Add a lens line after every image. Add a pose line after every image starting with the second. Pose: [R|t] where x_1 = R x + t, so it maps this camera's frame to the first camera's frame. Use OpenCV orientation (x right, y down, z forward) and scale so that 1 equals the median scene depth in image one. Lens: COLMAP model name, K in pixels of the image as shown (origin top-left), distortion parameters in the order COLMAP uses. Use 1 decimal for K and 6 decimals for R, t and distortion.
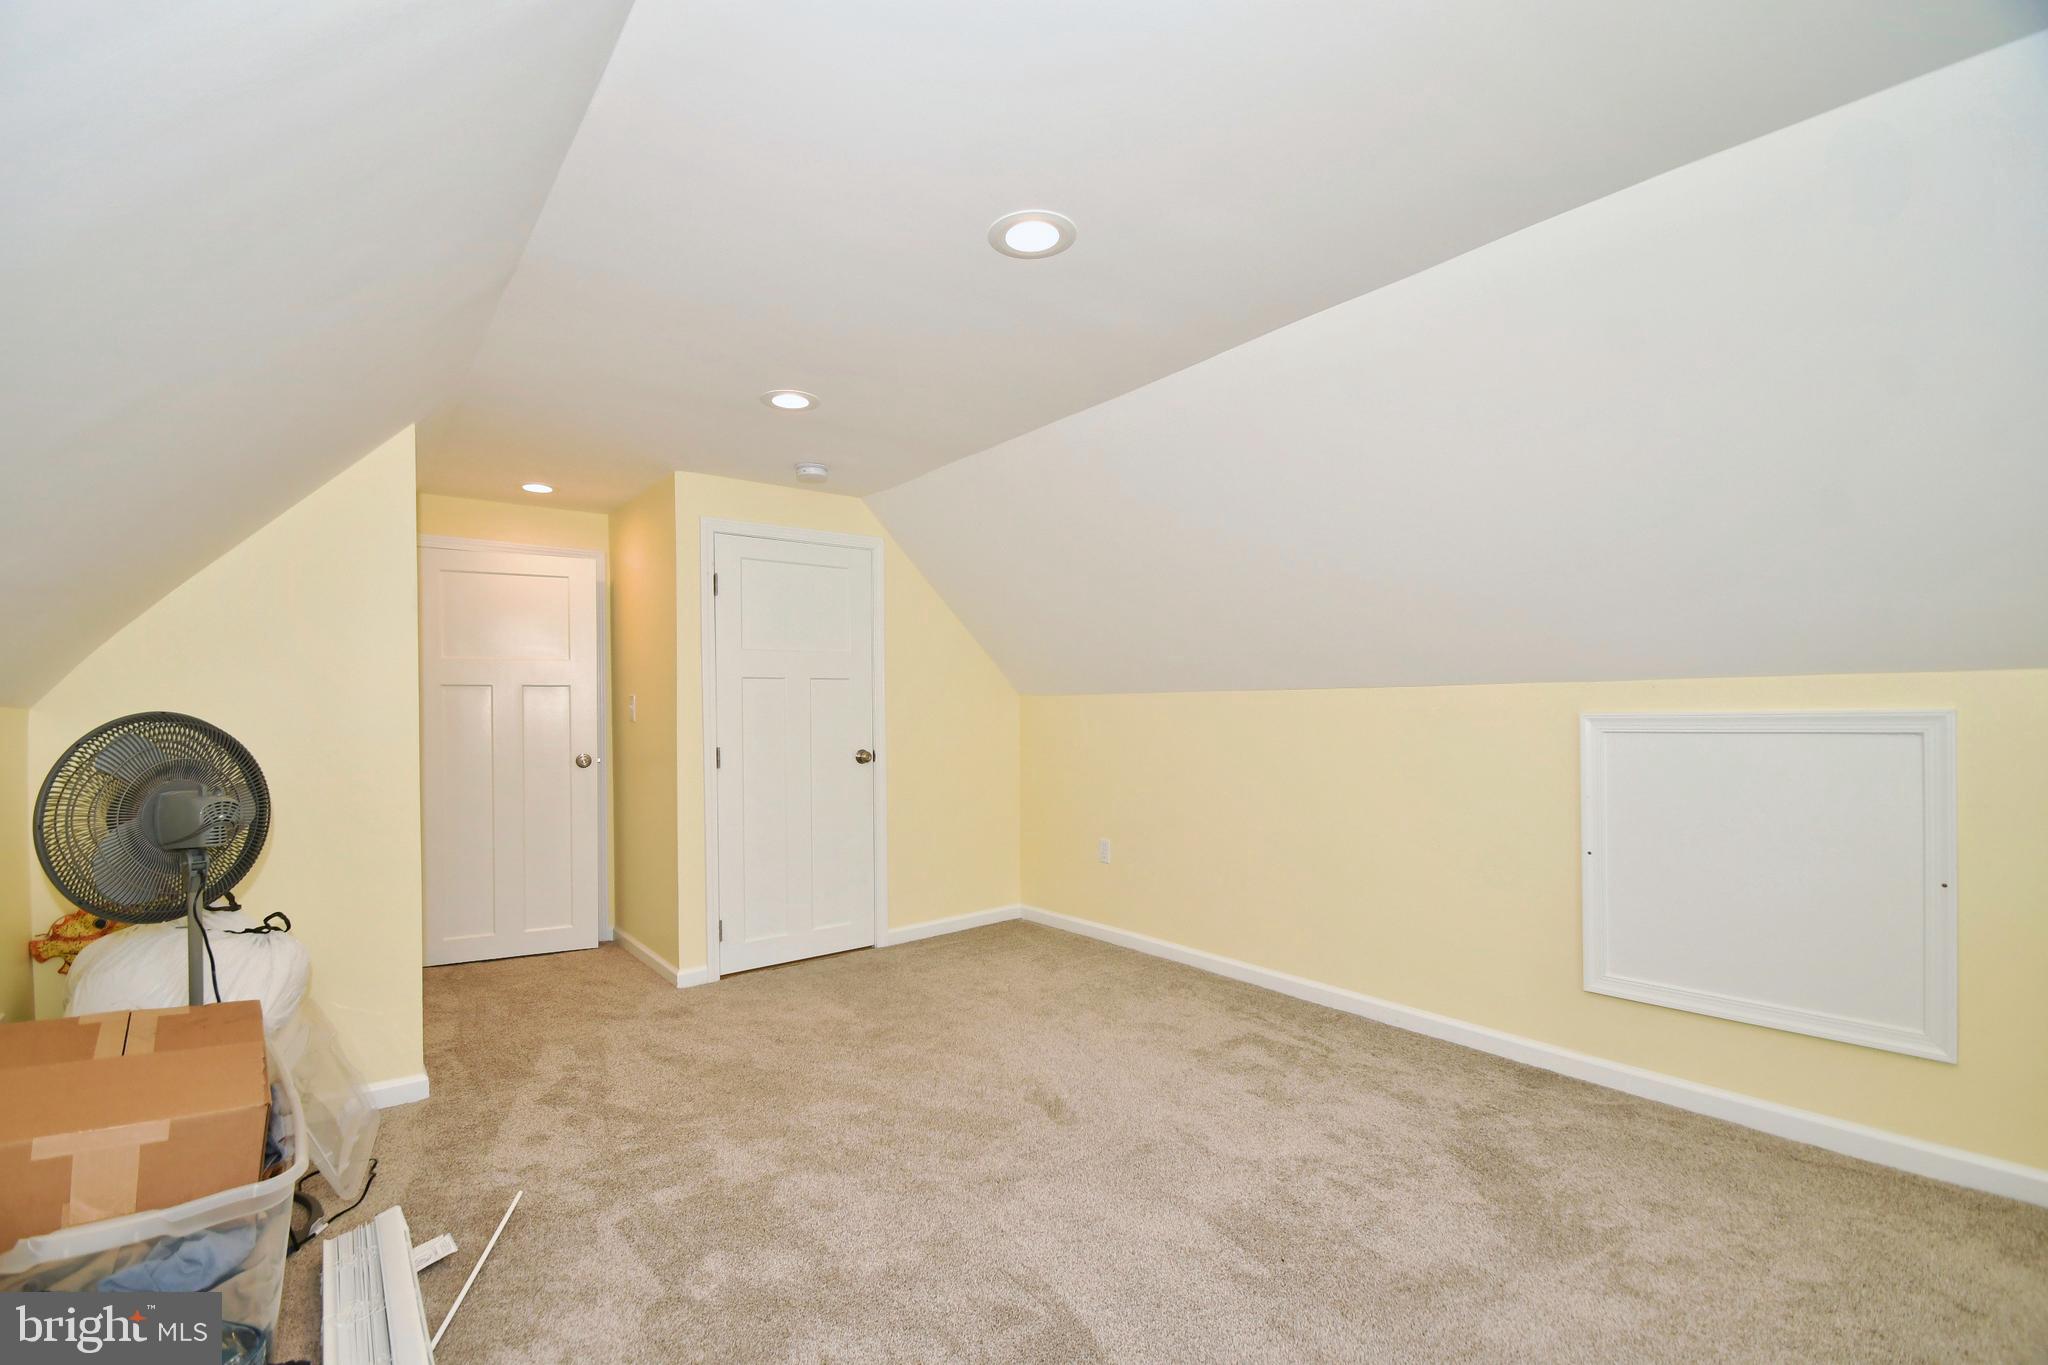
lens RADIAL K [[884.1, 0, 1018.6], [0, 884.1, 695.1], [0, 0, 1]] dist [0.001515, 0.000043]
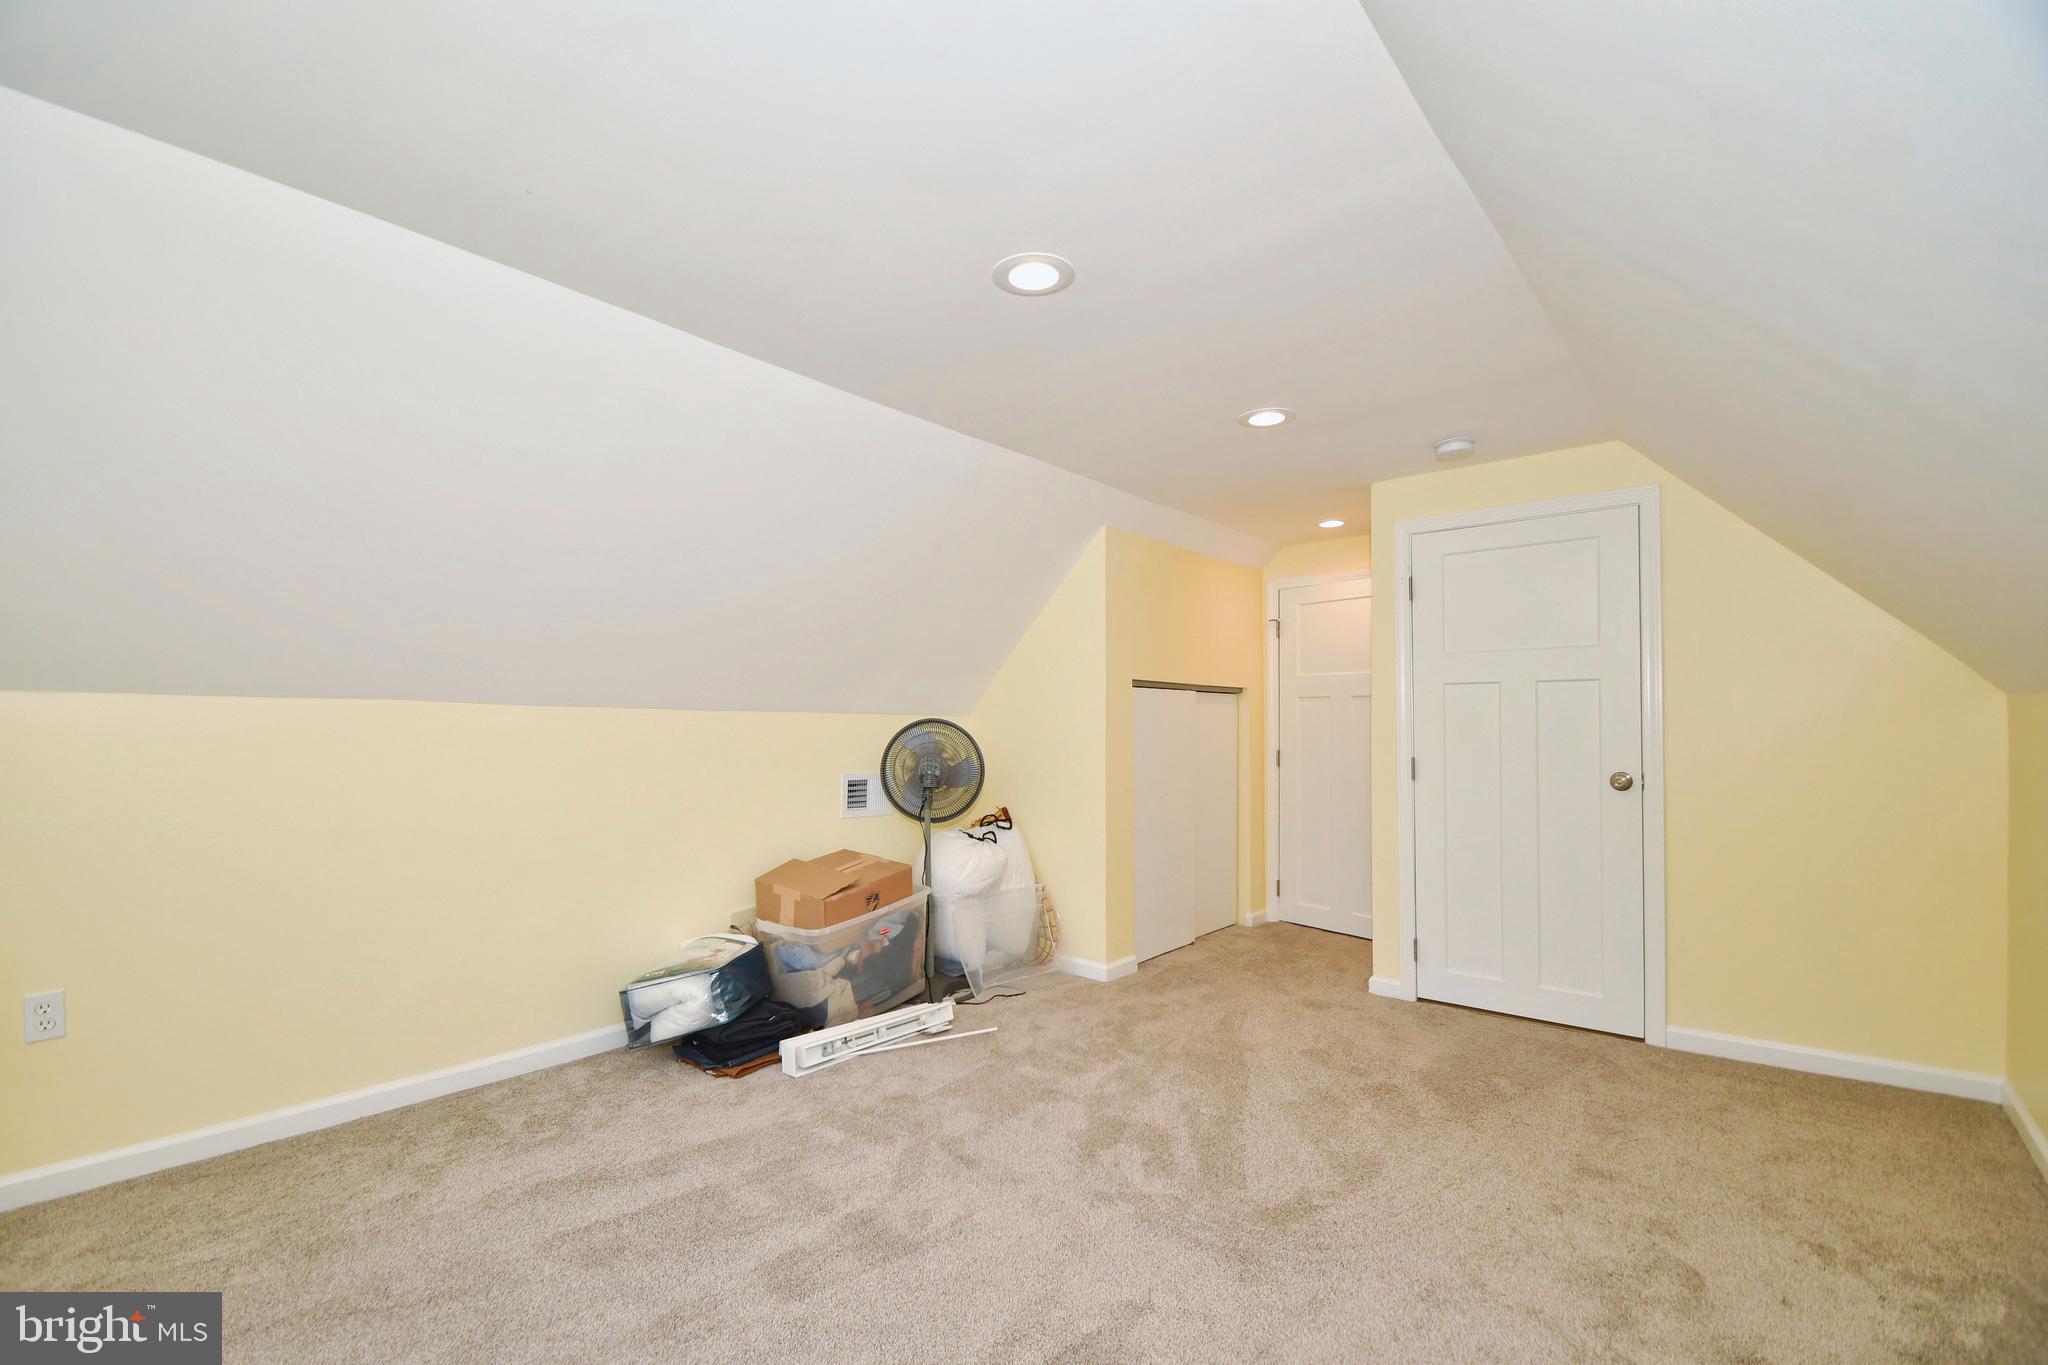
lens RADIAL K [[896.7, 0, 1013.1], [0, 896.7, 717.6], [0, 0, 1]] dist [0.023187, -0.022681]
pose [[0.210930, 0.001971, -0.977499, 0.662377], [0.012236, 0.999914, 0.004657, 0.006791], [0.977425, -0.012943, 0.210888, 0.474143]]
